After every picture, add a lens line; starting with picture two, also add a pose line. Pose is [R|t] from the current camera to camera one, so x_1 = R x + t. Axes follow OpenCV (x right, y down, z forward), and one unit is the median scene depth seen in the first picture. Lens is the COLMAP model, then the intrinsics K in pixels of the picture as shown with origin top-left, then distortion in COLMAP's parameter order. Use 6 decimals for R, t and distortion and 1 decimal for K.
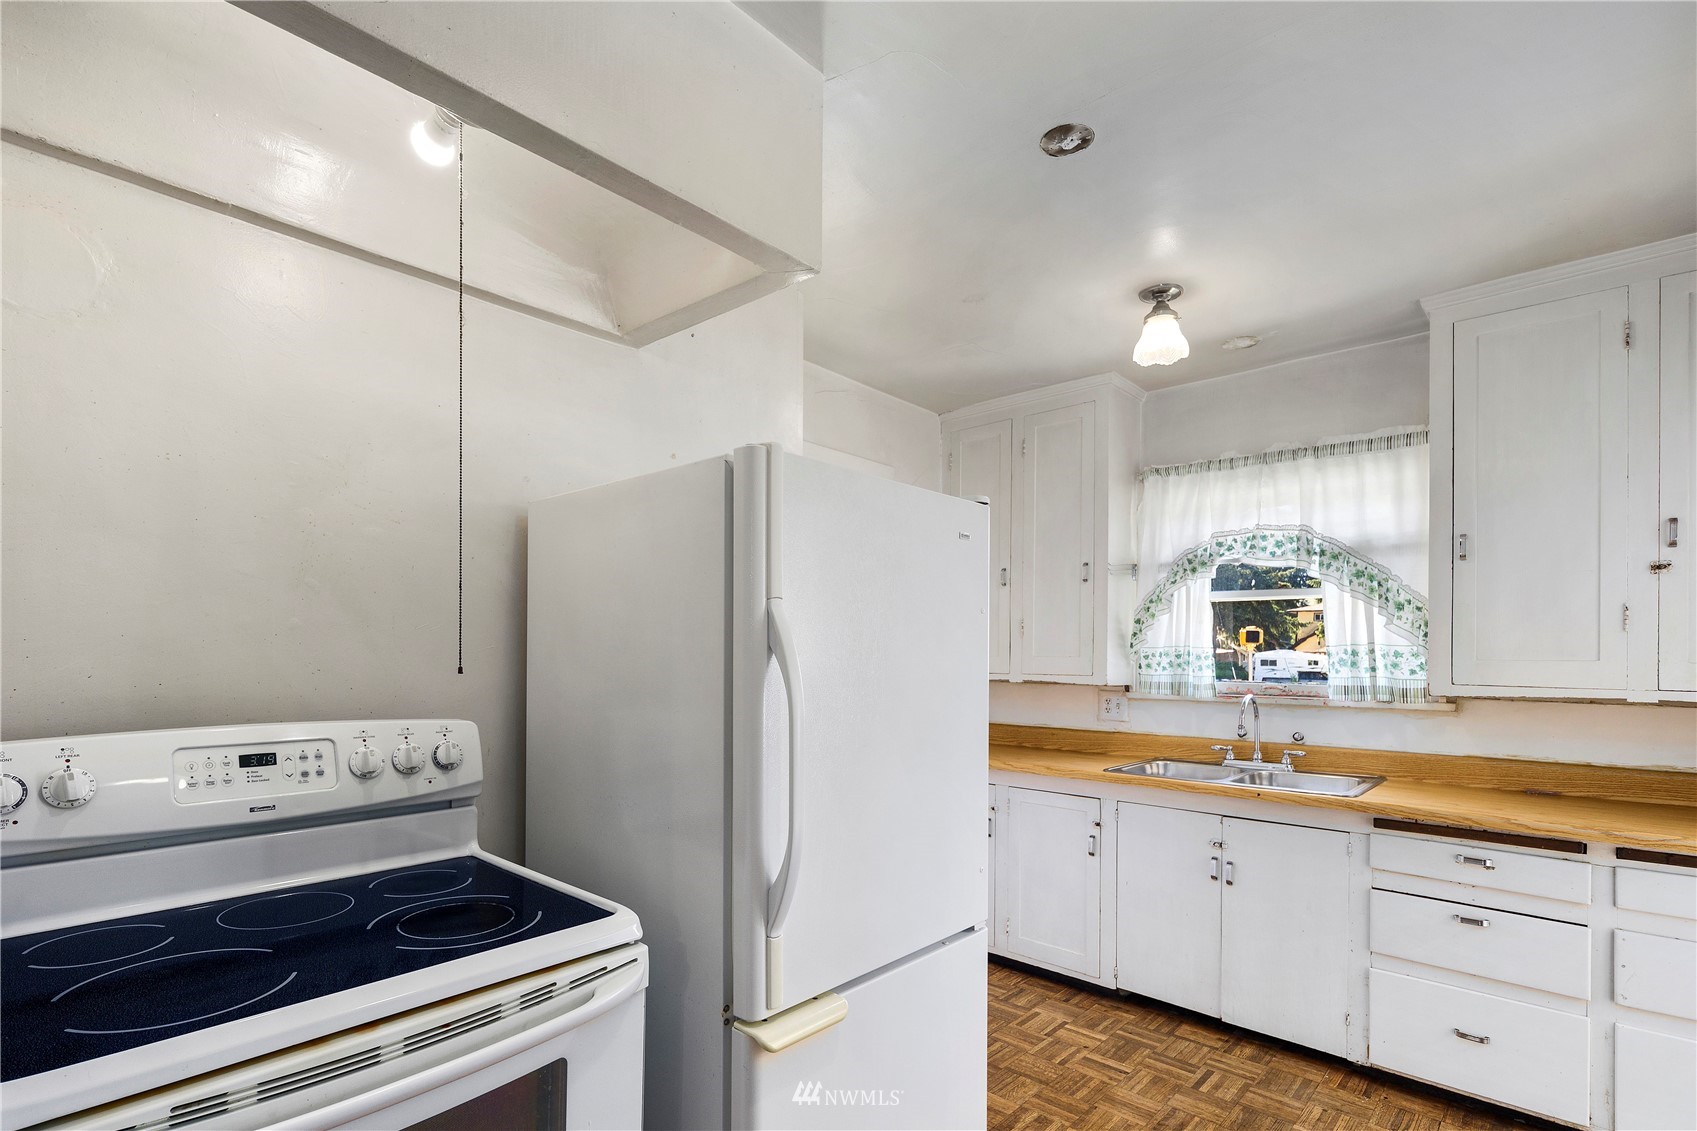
lens RADIAL K [[811.1, 0, 828.2], [0, 811.1, 648.3], [0, 0, 1]] dist [0.000063, -0.000121]
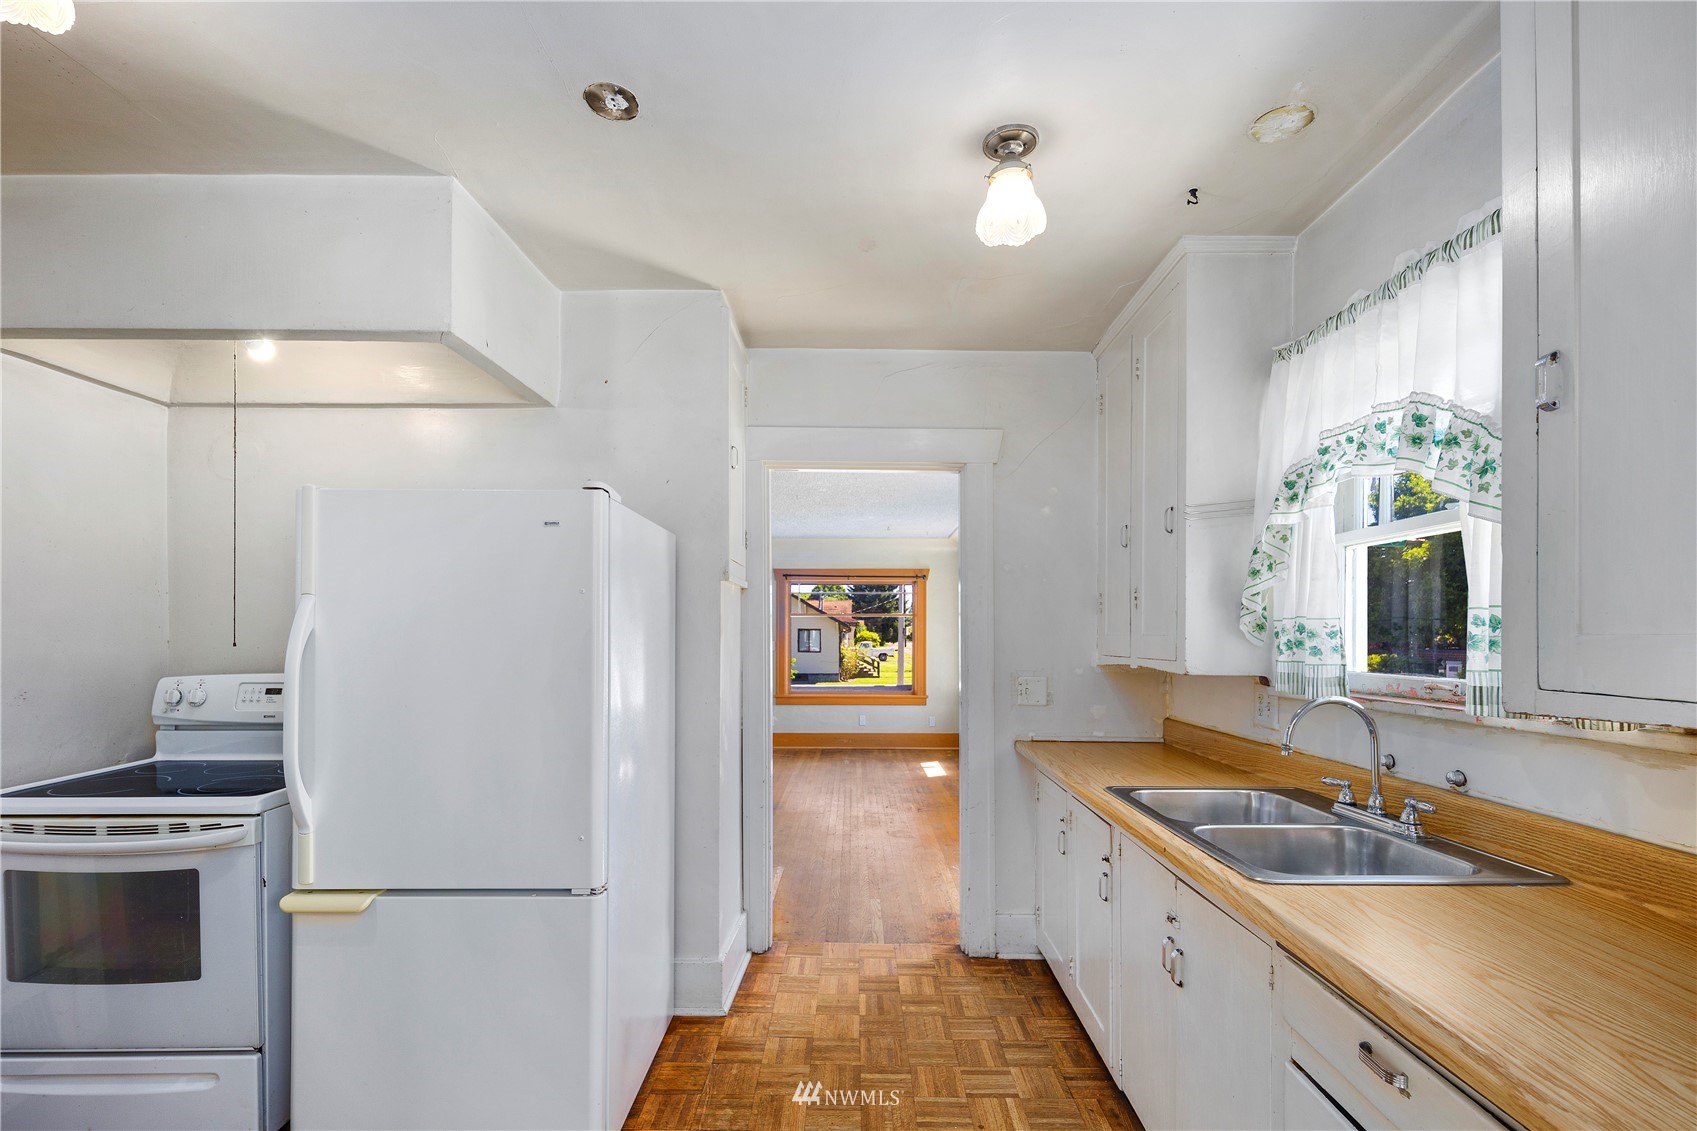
lens RADIAL K [[747.2, 0, 847.6], [0, 747.2, 631.1], [0, 0, 1]] dist [0.001019, -0.000308]
pose [[0.675295, -0.011900, -0.737452, 0.675420], [0.010161, 0.999925, -0.006831, 0.009434], [0.737478, -0.002880, 0.675365, 0.359102]]
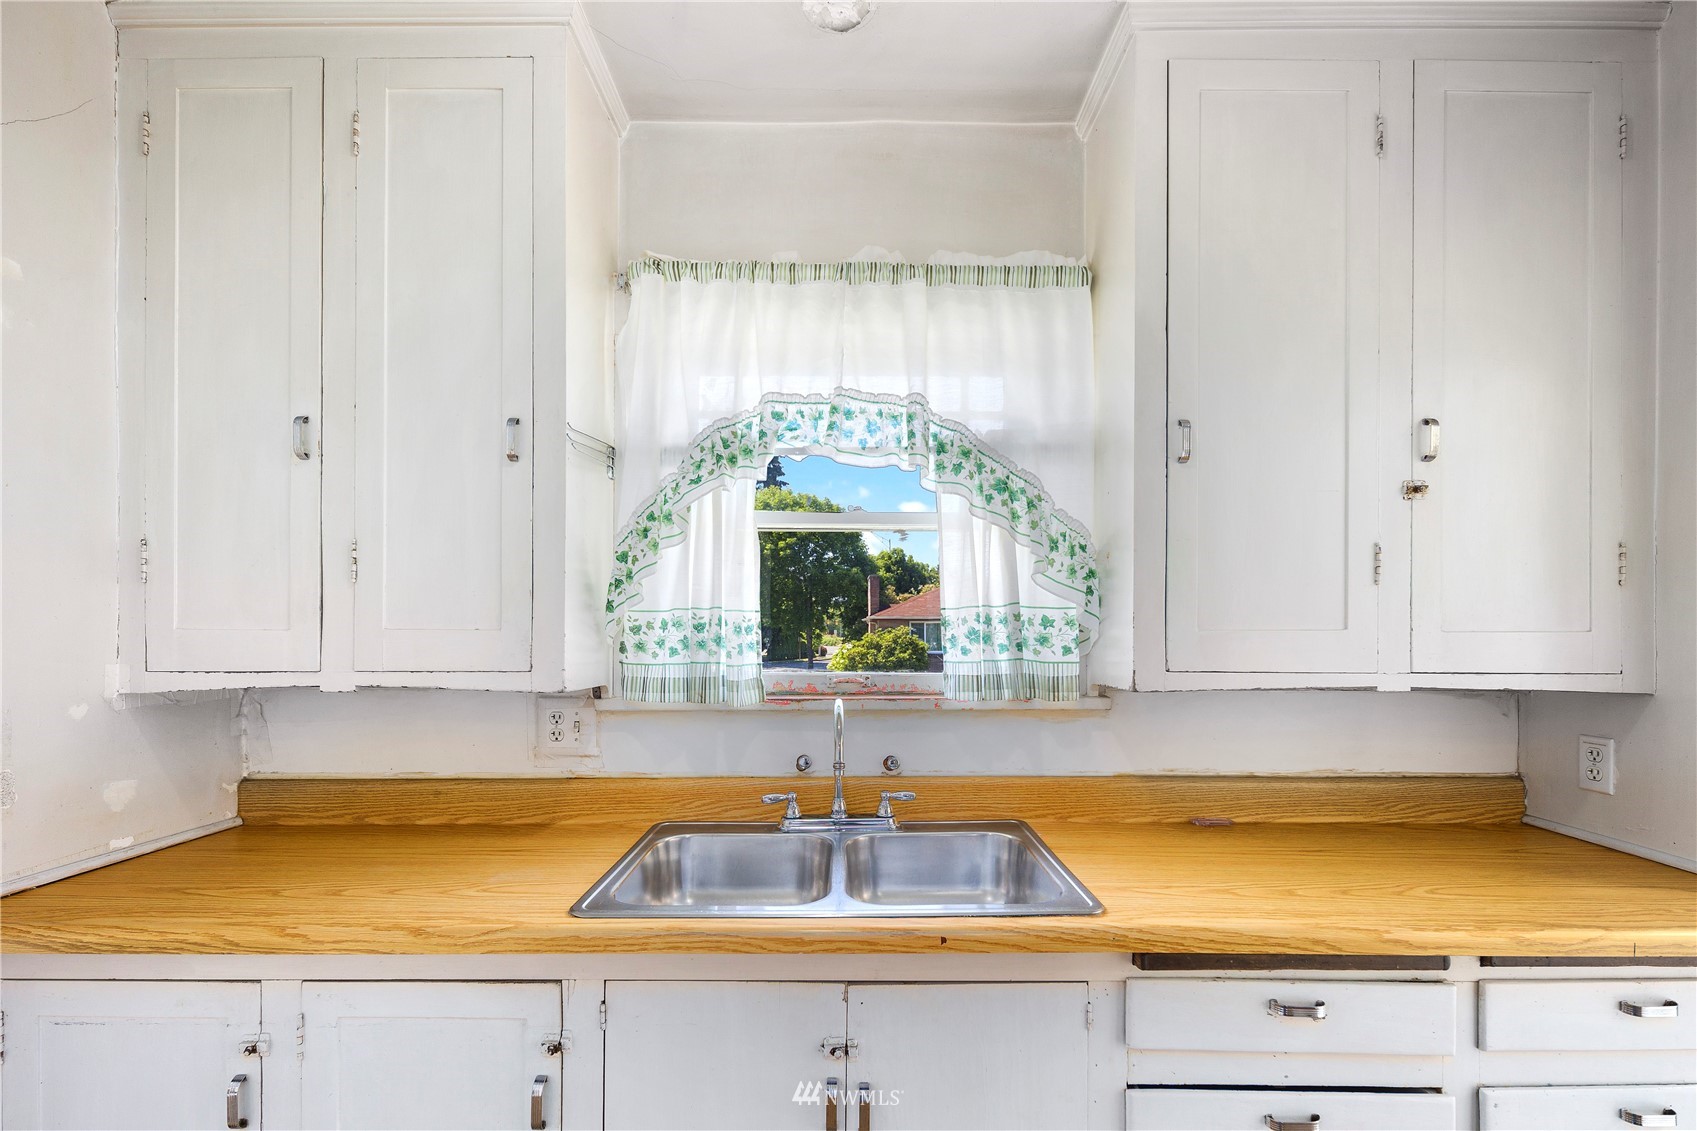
lens RADIAL K [[747.2, 0, 847.6], [0, 747.2, 631.1], [0, 0, 1]] dist [0.001019, -0.000308]
pose [[0.725860, -0.006545, 0.687811, 0.183754], [0.000162, 0.999956, 0.009345, 0.008240], [-0.687843, -0.006672, 0.725829, 0.630244]]
